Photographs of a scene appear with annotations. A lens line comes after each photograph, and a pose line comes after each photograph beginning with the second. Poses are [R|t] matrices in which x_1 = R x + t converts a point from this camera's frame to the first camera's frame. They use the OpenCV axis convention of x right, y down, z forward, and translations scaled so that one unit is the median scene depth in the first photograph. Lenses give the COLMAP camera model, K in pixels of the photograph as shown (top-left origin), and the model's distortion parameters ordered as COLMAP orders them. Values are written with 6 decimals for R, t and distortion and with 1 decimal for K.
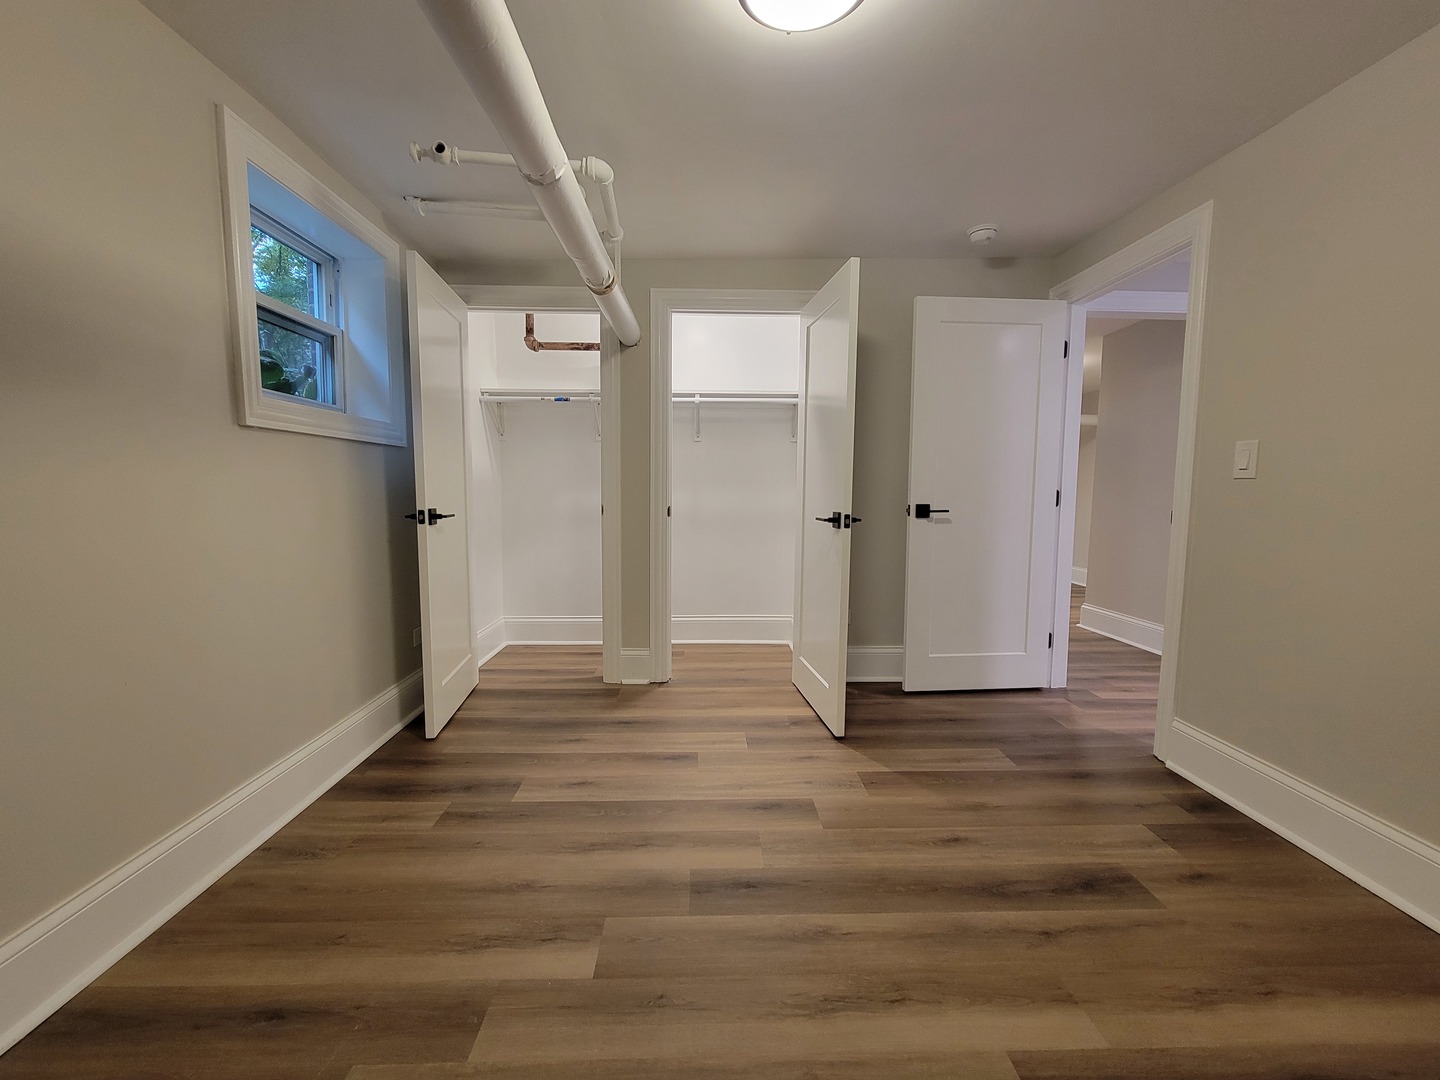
lens RADIAL K [[590.2, 0, 714.0], [0, 590.2, 542.4], [0, 0, 1]] dist [-0.004226, 0.002220]
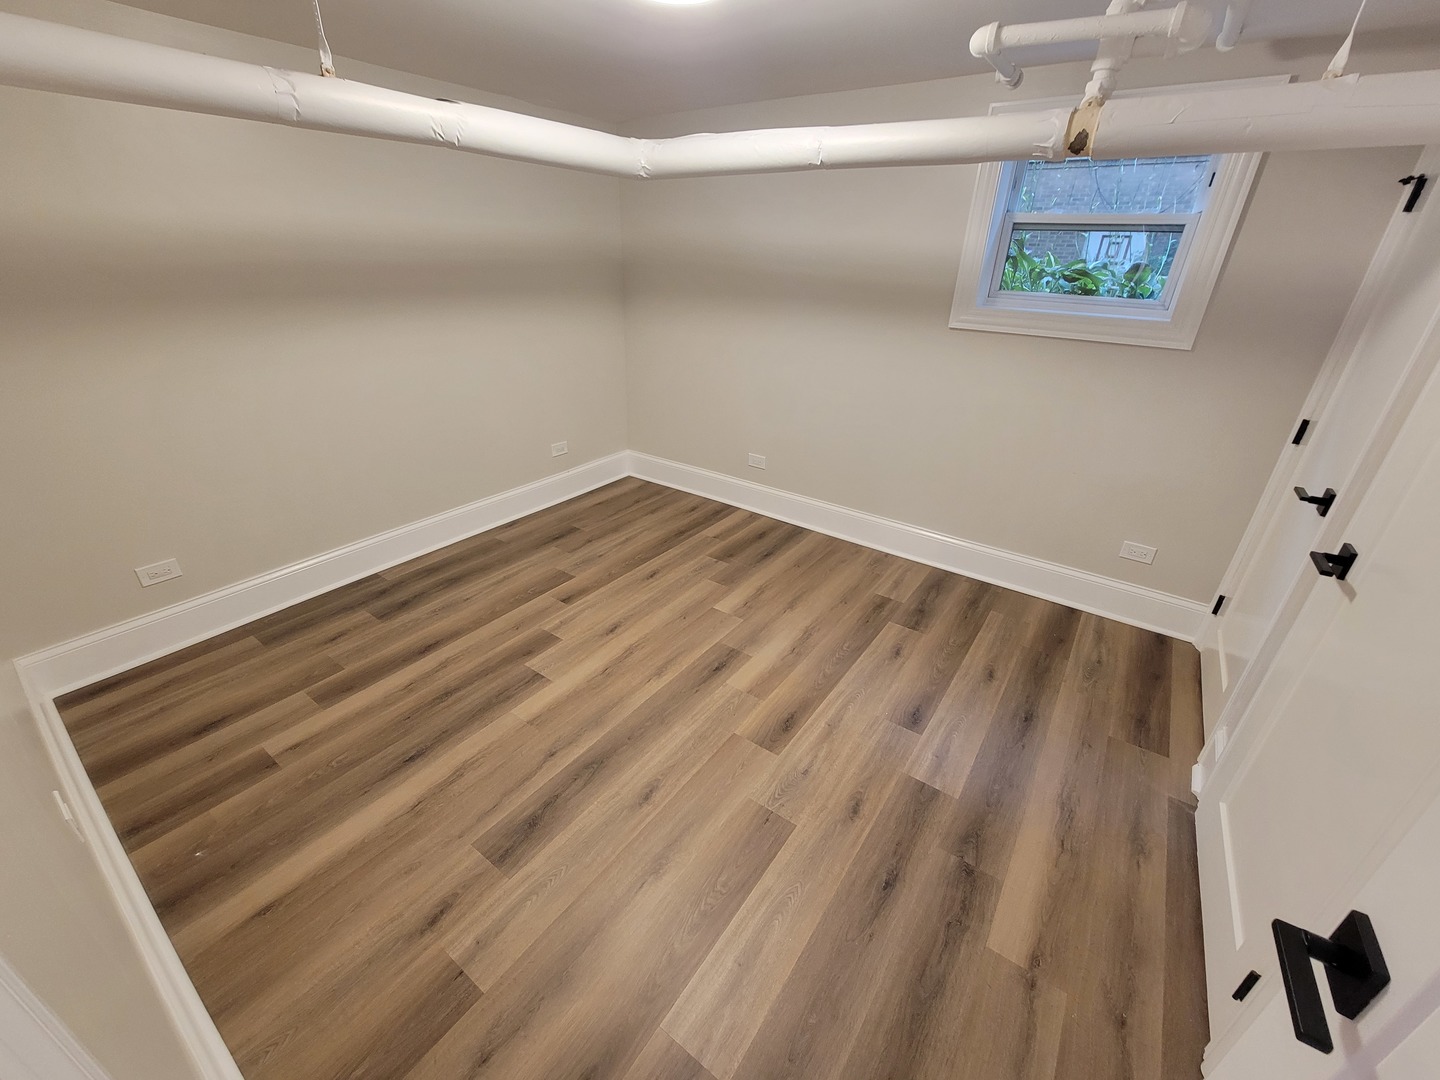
lens RADIAL K [[589.0, 0, 719.7], [0, 589.0, 541.9], [0, 0, 1]] dist [-0.001000, 0.000194]
pose [[-0.599295, 0.339249, -0.725090, 0.844601], [-0.104748, 0.864746, 0.491164, -0.363294], [0.793646, 0.370304, -0.482702, 1.303400]]
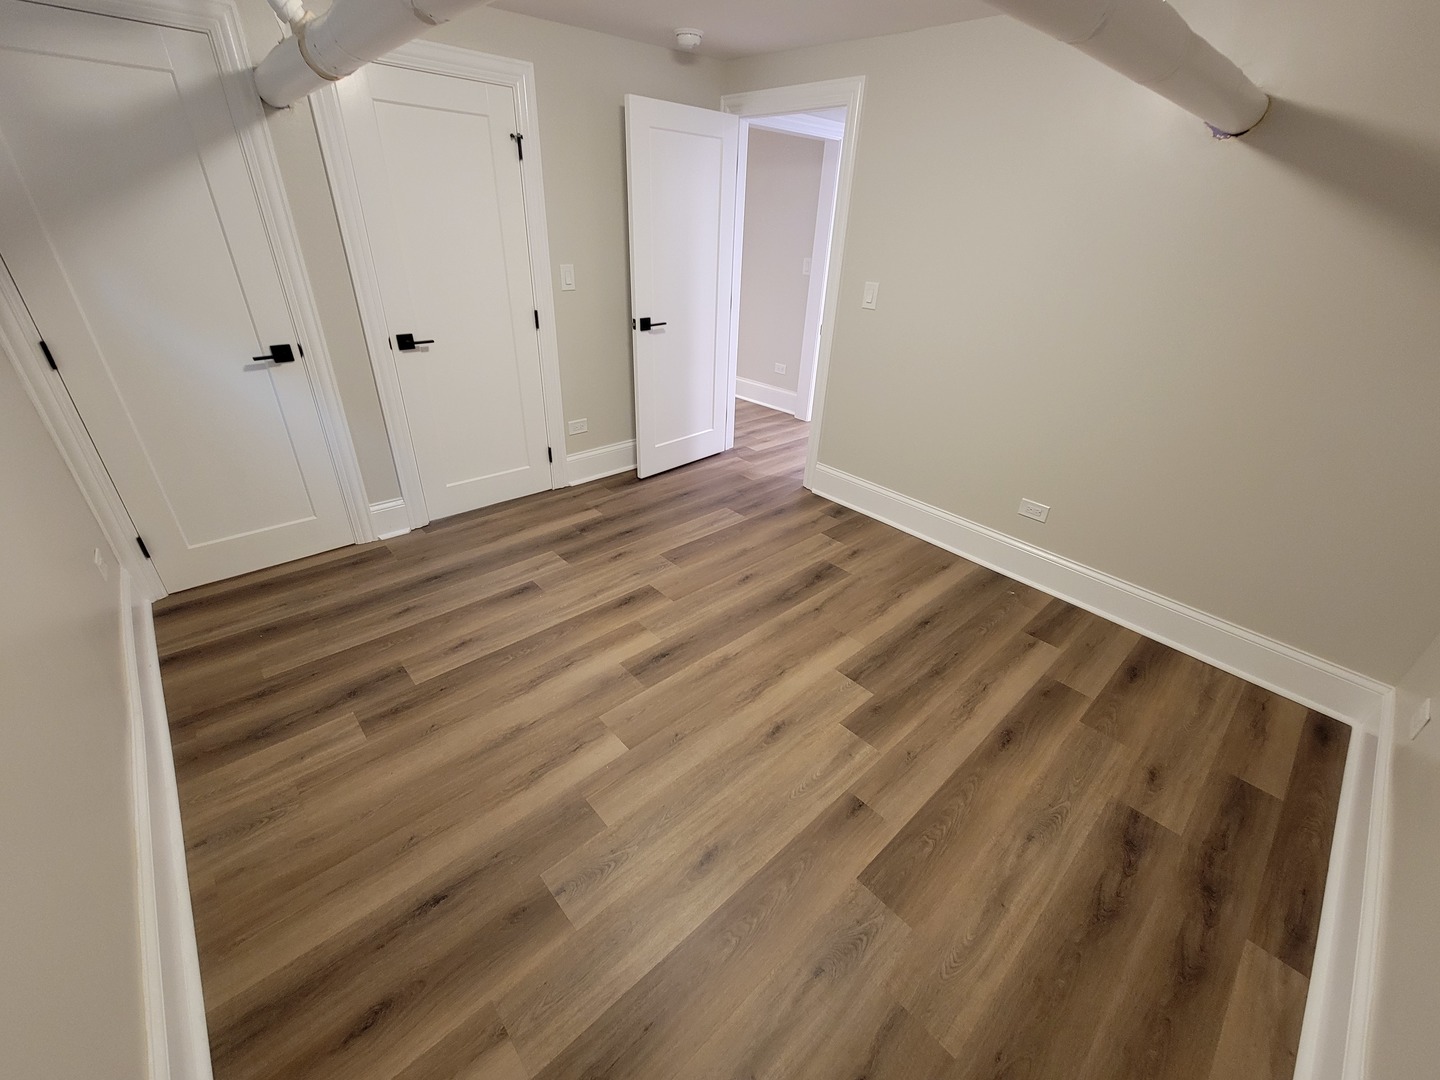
lens RADIAL K [[590.2, 0, 714.0], [0, 590.2, 542.4], [0, 0, 1]] dist [-0.004226, 0.002220]
pose [[0.756475, -0.298441, 0.581961, -0.485669], [0.031919, 0.905604, 0.422921, -0.218334], [-0.653243, -0.301353, 0.694593, 0.003825]]
